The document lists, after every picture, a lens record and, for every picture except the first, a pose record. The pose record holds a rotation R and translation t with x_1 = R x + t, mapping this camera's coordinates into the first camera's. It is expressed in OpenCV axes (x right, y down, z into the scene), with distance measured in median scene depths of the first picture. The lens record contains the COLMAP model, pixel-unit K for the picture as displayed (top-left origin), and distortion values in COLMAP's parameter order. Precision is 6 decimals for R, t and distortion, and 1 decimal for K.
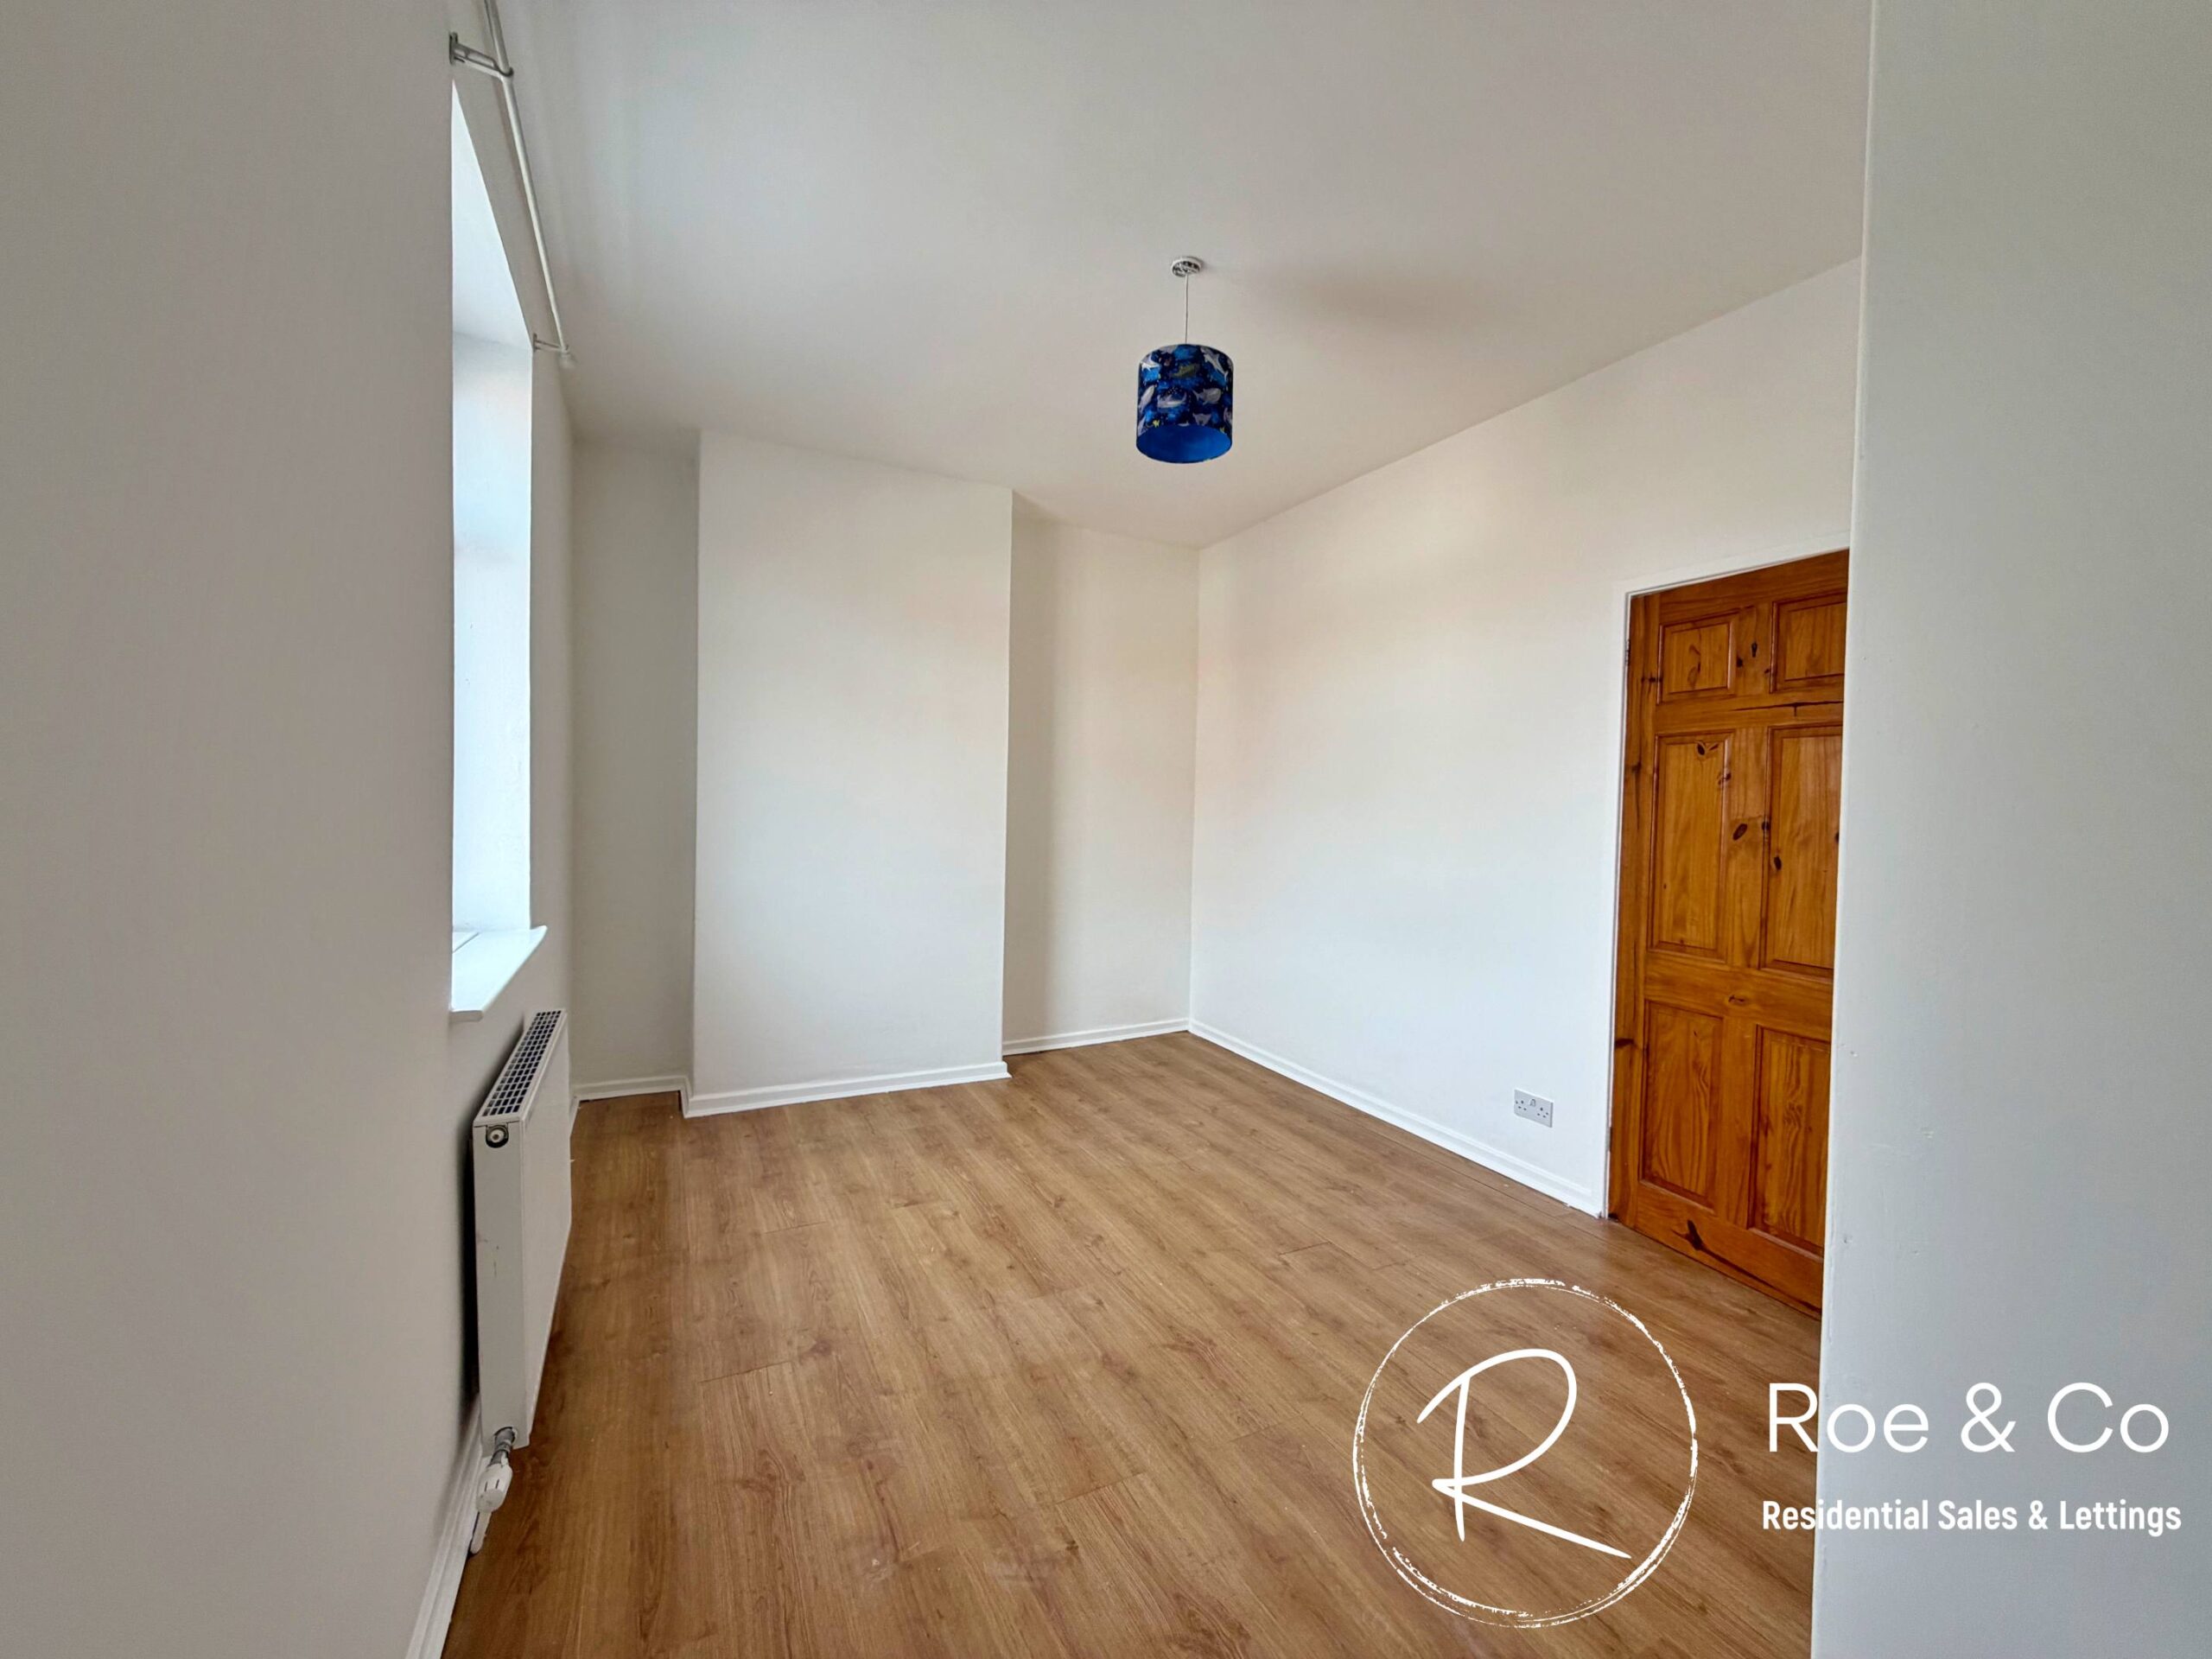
lens RADIAL K [[882.1, 0, 1101.5], [0, 882.1, 833.6], [0, 0, 1]] dist [0.000266, 0.000028]
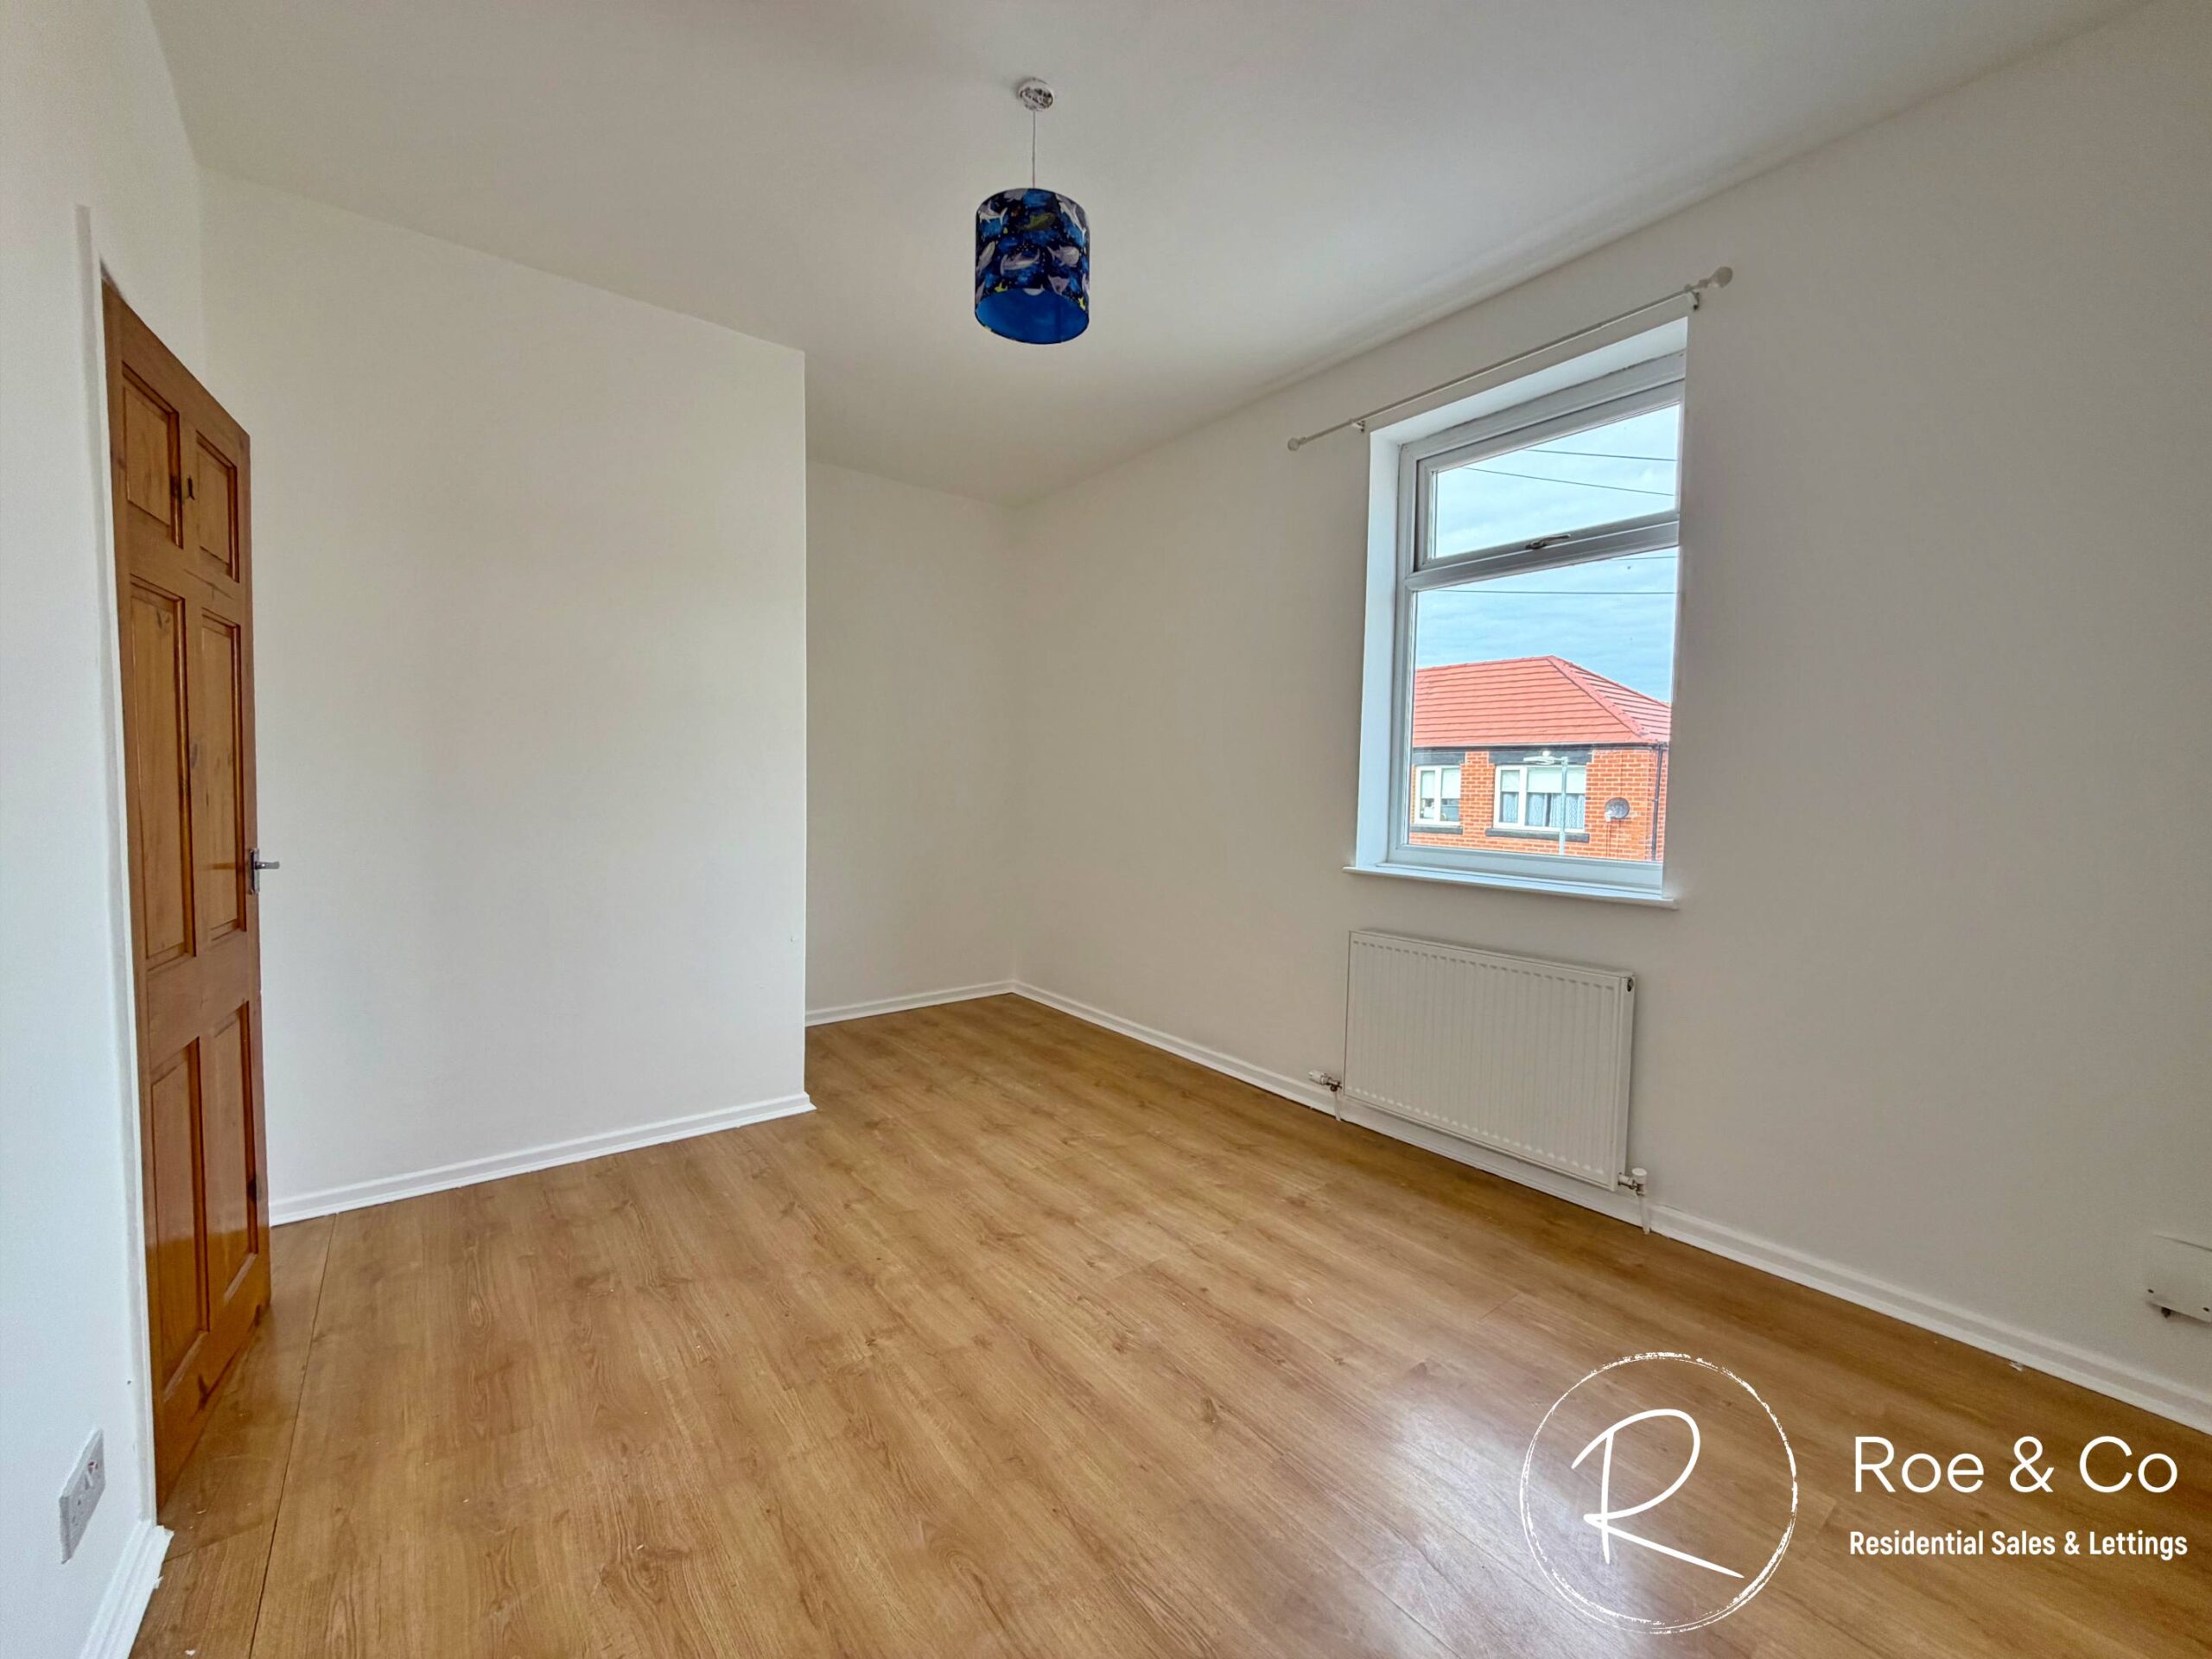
lens RADIAL K [[882.1, 0, 1101.5], [0, 882.1, 833.6], [0, 0, 1]] dist [0.000266, 0.000028]
pose [[-0.981882, -0.019134, -0.188524, 0.165953], [-0.035666, 0.995768, 0.084697, -0.024662], [0.186106, 0.089886, -0.978410, 1.763151]]
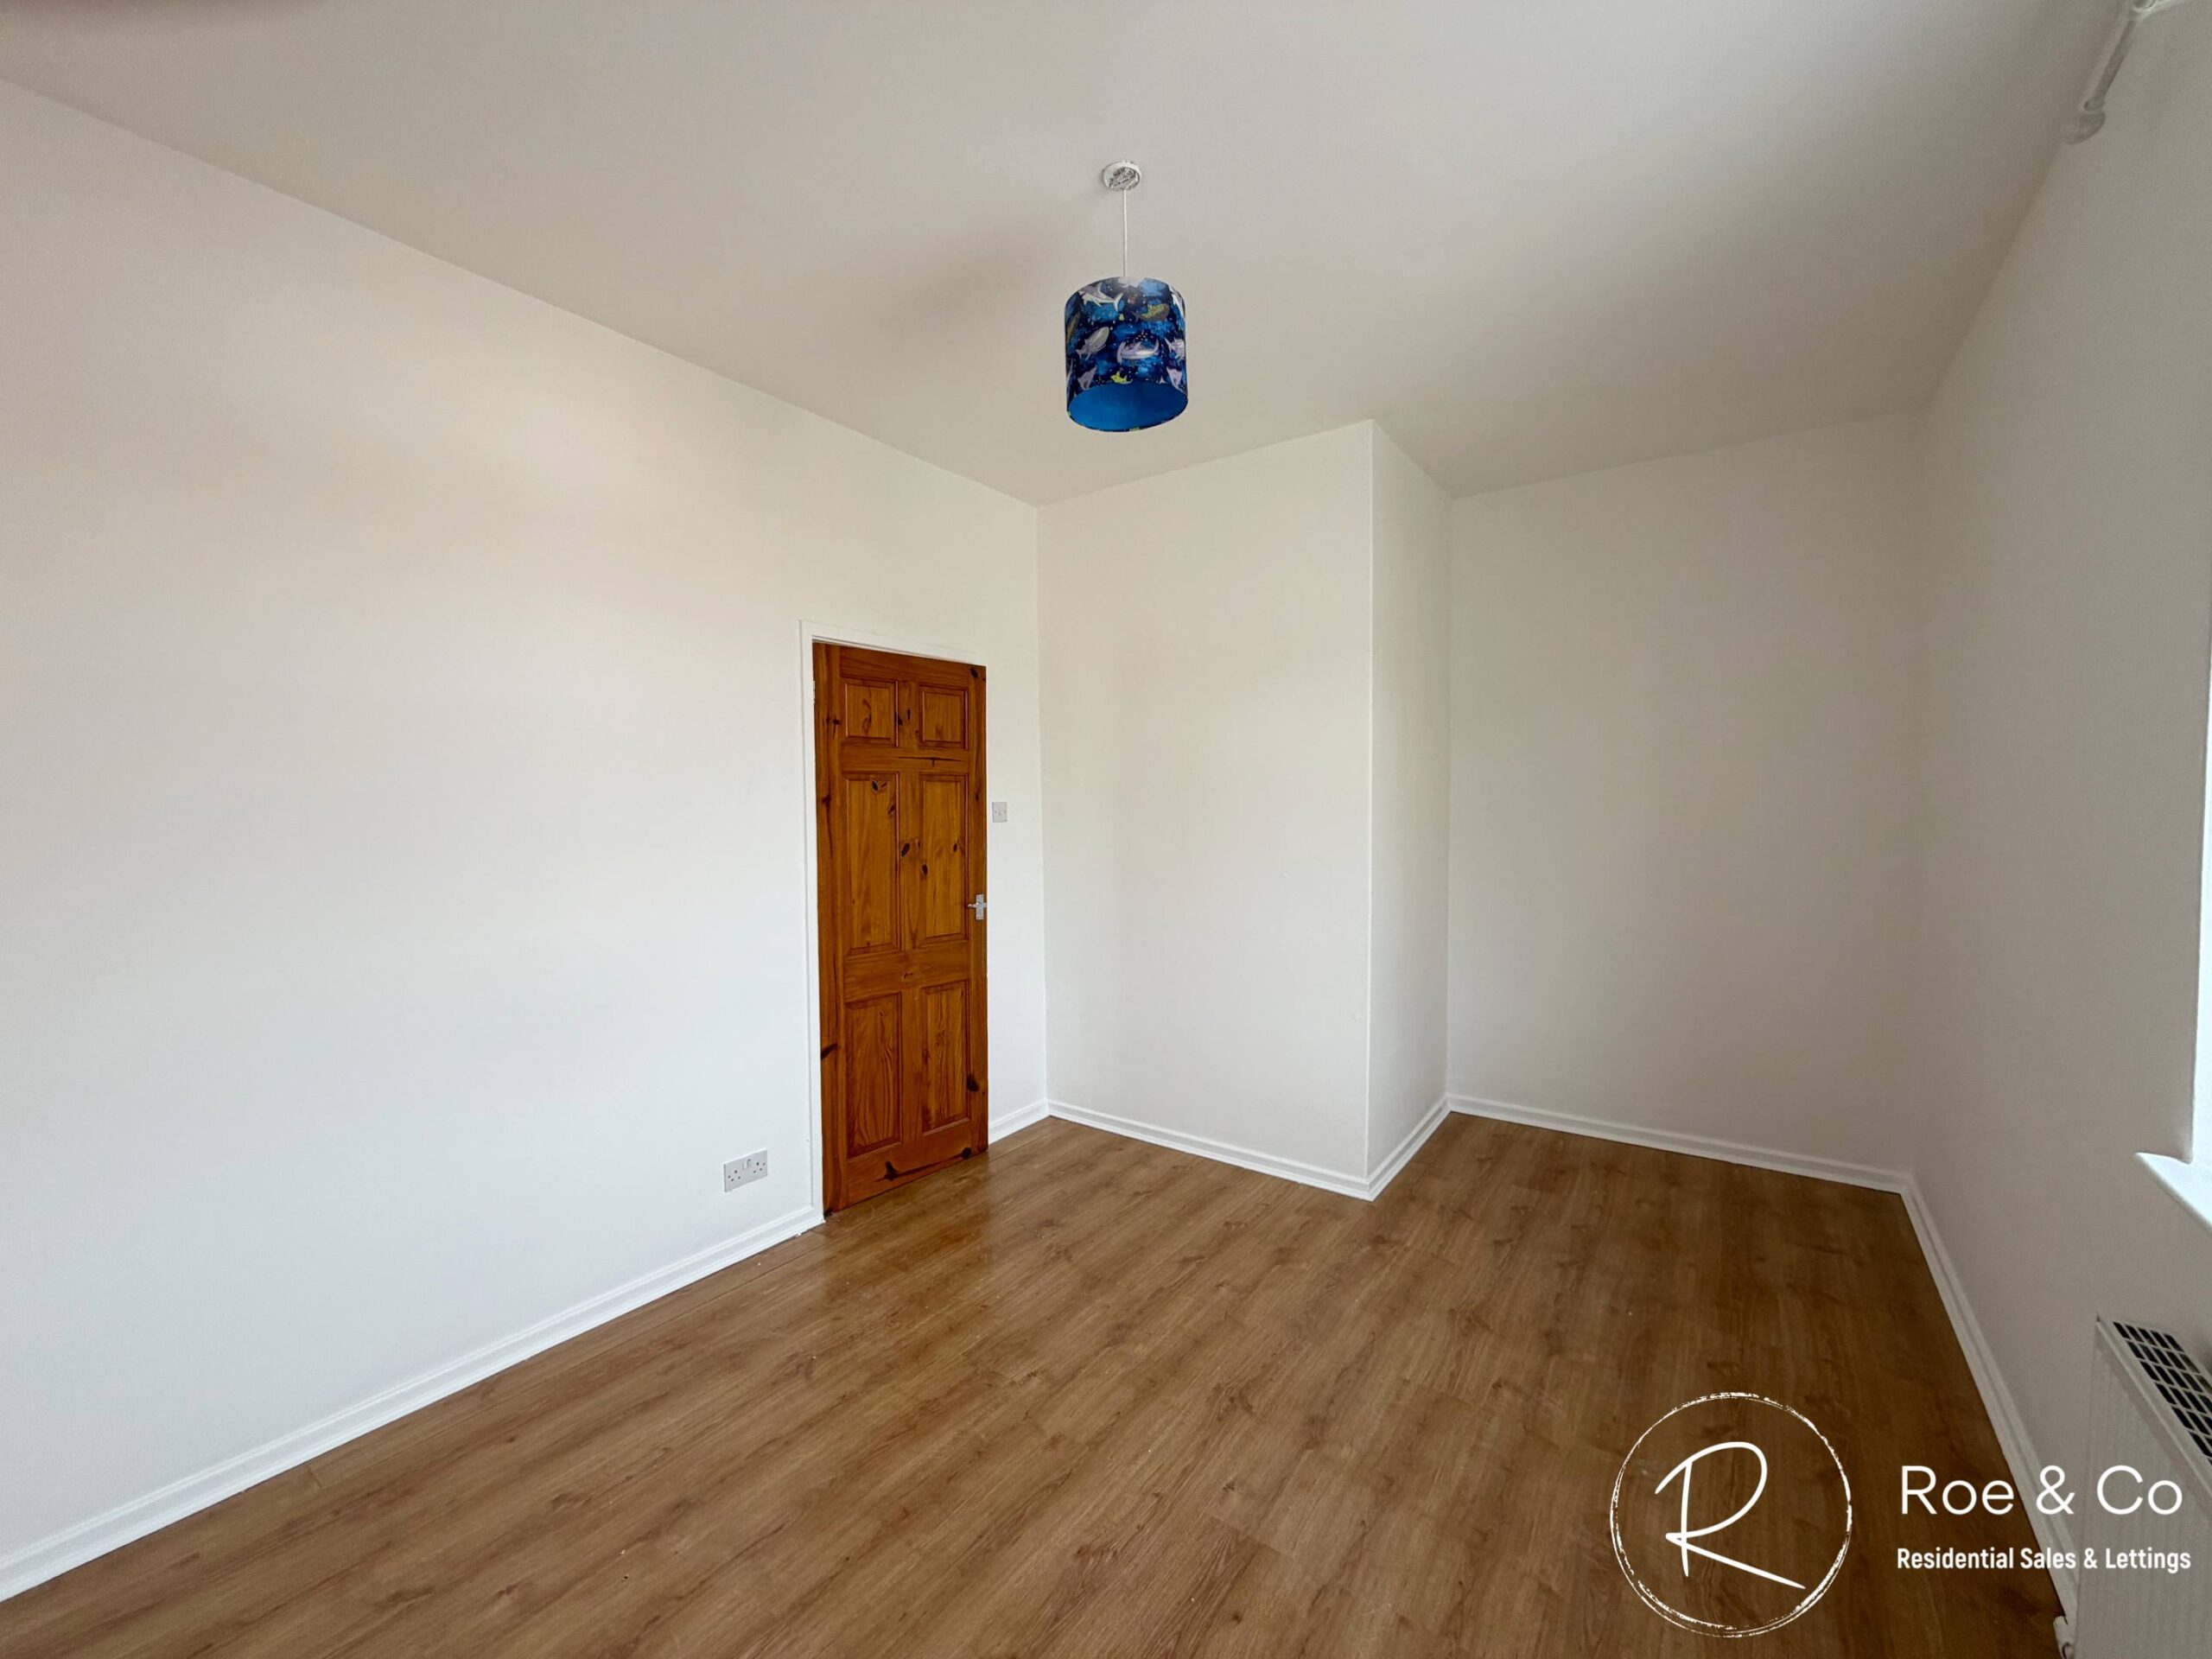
lens RADIAL K [[882.1, 0, 1101.5], [0, 882.1, 833.6], [0, 0, 1]] dist [0.000266, 0.000028]
pose [[-0.458652, -0.051066, 0.887147, -0.579039], [0.028798, 0.996969, 0.072276, -0.111961], [-0.888149, 0.058698, -0.455792, 1.319342]]
